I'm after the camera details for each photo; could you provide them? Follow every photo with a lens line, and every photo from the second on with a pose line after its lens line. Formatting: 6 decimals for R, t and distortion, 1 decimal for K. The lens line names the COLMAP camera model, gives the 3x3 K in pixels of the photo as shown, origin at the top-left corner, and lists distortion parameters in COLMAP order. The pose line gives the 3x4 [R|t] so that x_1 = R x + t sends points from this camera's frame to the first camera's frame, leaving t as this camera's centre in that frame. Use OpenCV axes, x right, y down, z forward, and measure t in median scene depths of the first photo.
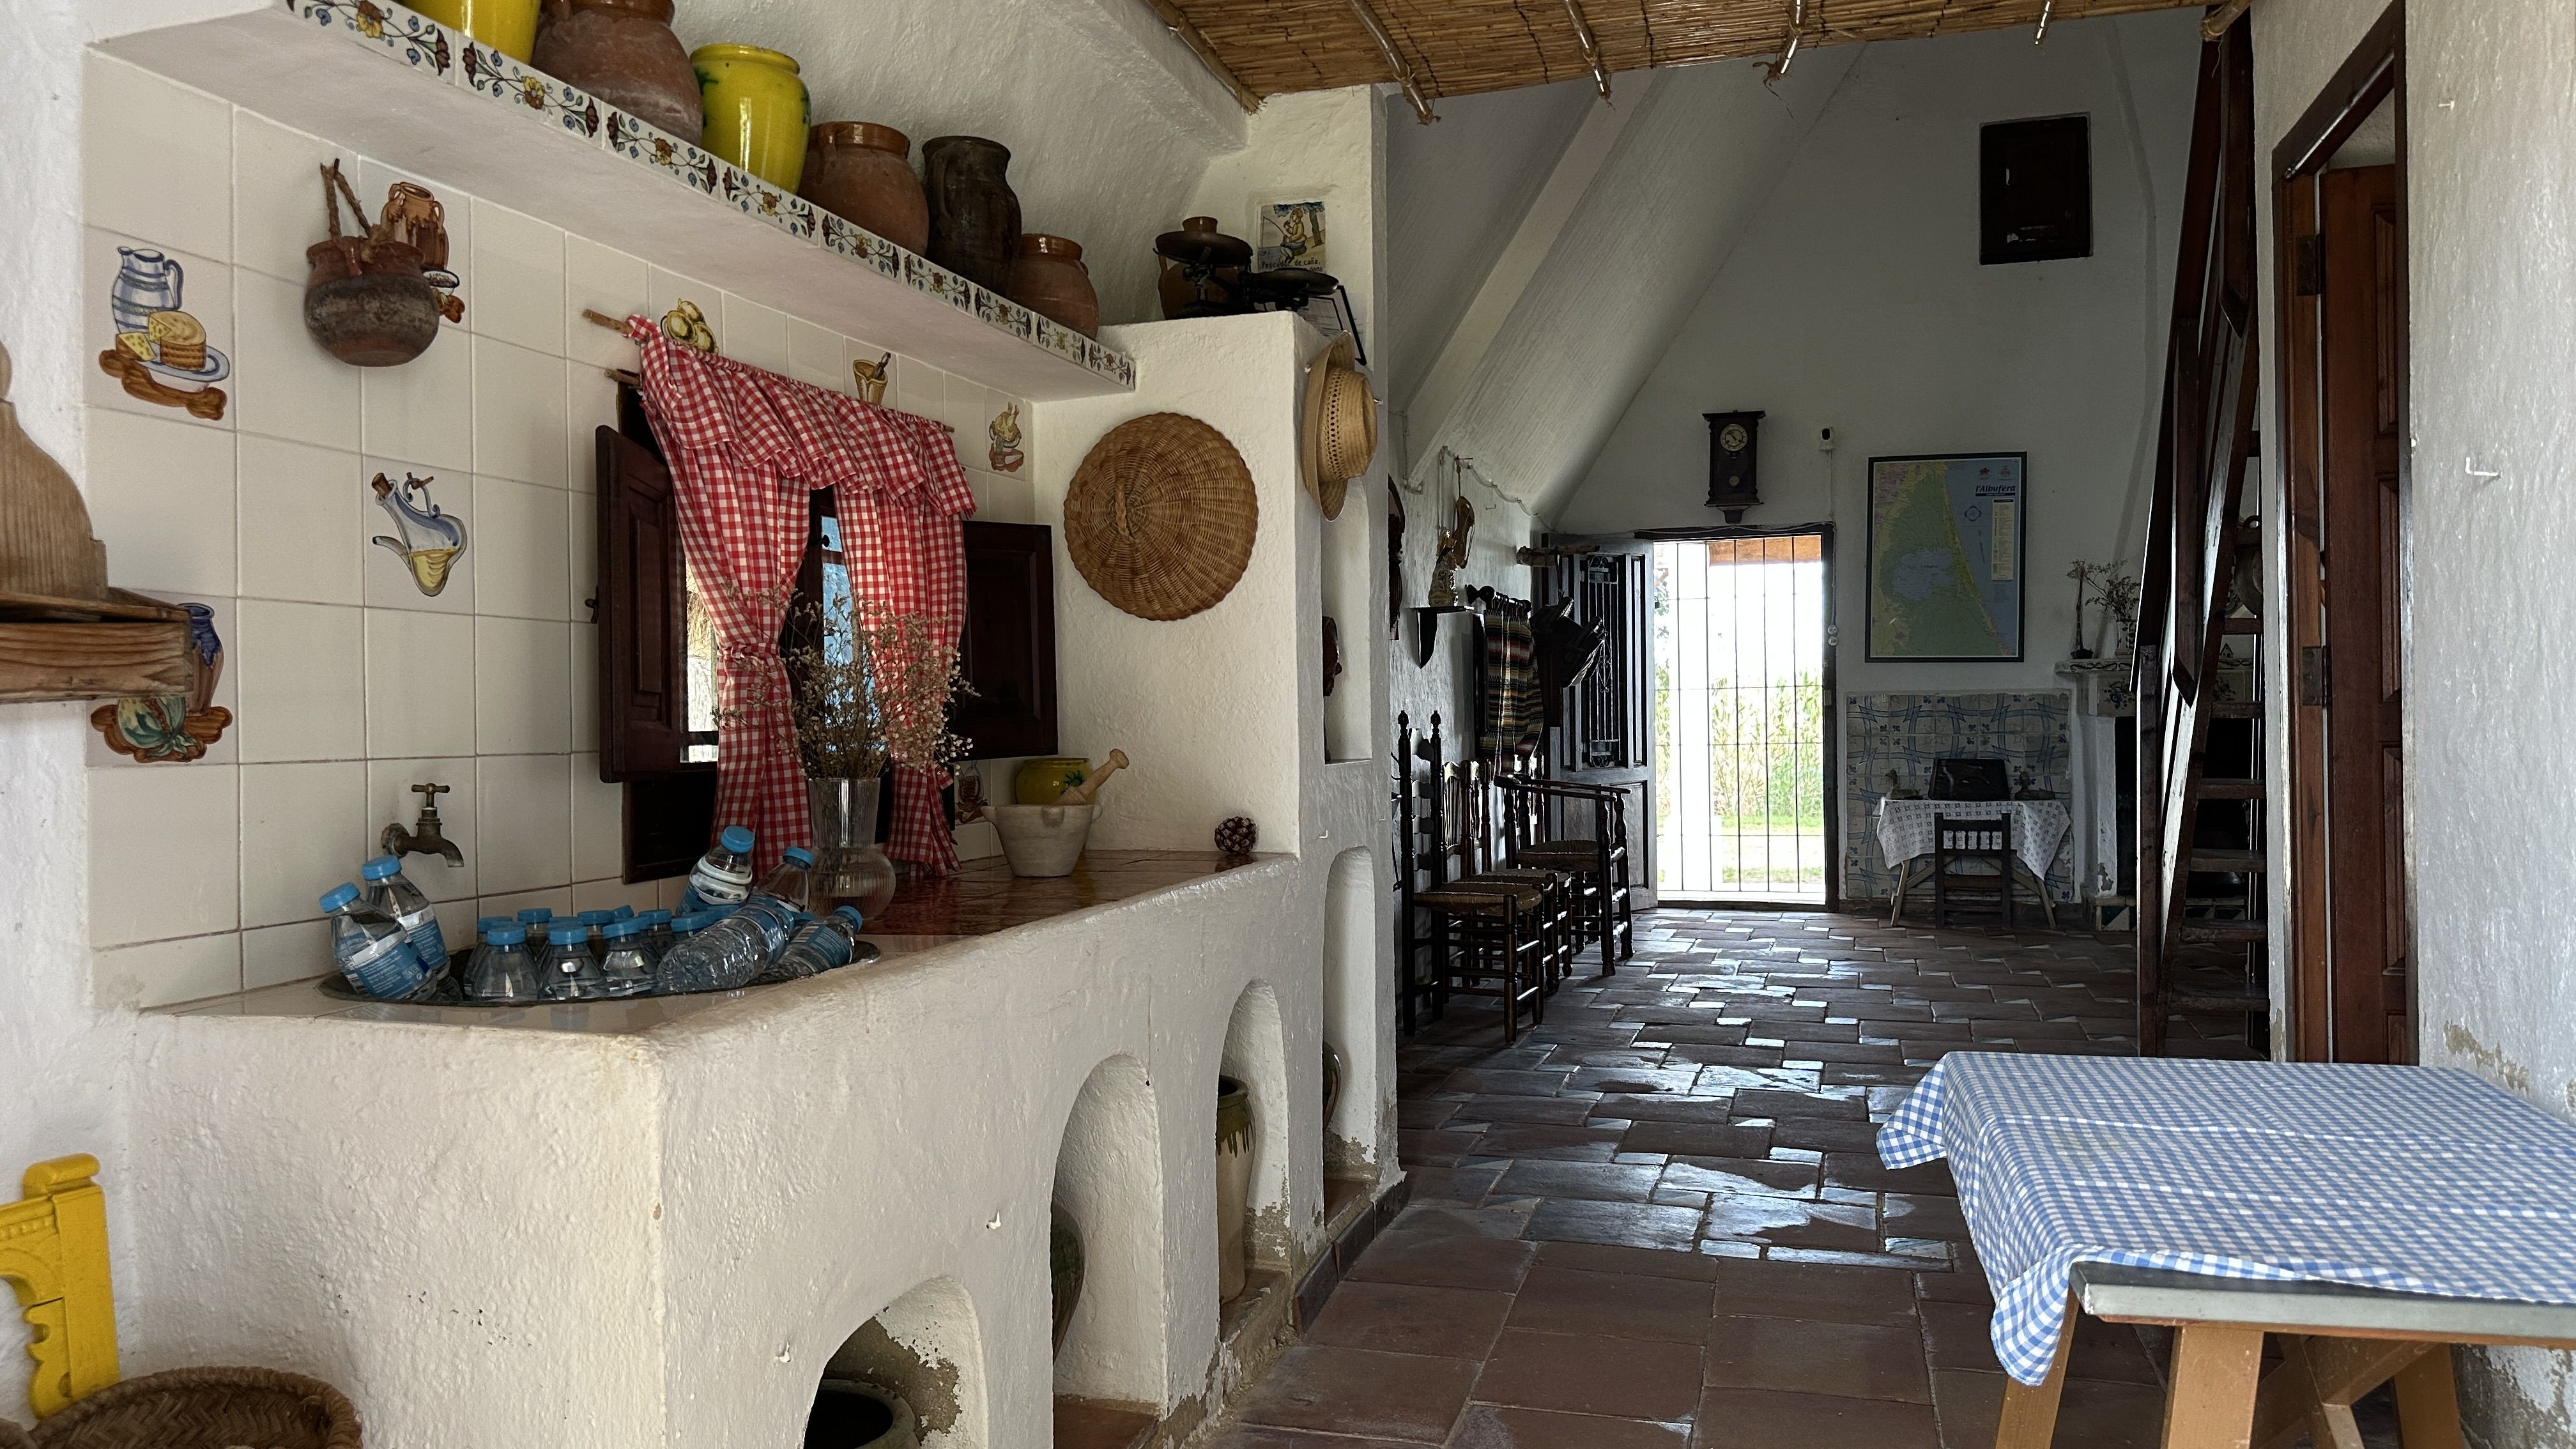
lens RADIAL K [[1798.8, 0, 1287.7], [0, 1798.8, 725.0], [0, 0, 1]] dist [0.002436, 0.000387]
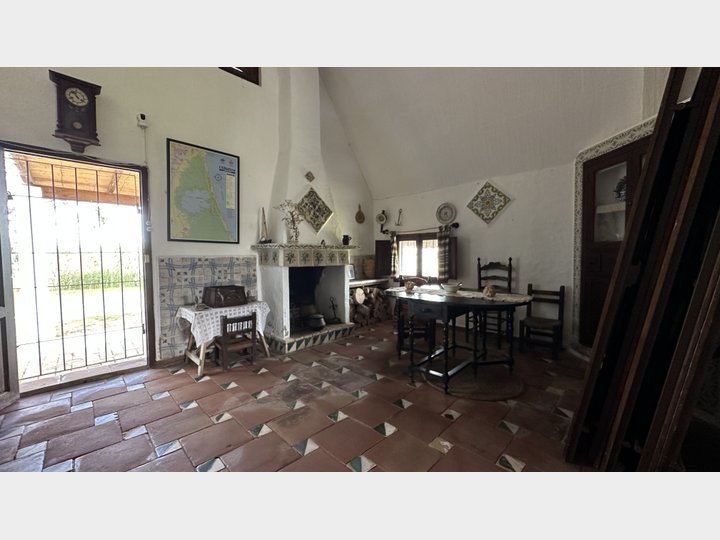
lens RADIAL K [[292.4, 0, 358.1], [0, 292.4, 268.7], [0, 0, 1]] dist [-0.006335, 0.000211]
pose [[0.446726, -0.035098, 0.893982, 0.126042], [-0.001915, 0.999190, 0.040186, -0.017759], [-0.894669, -0.019664, 0.446297, 0.674282]]
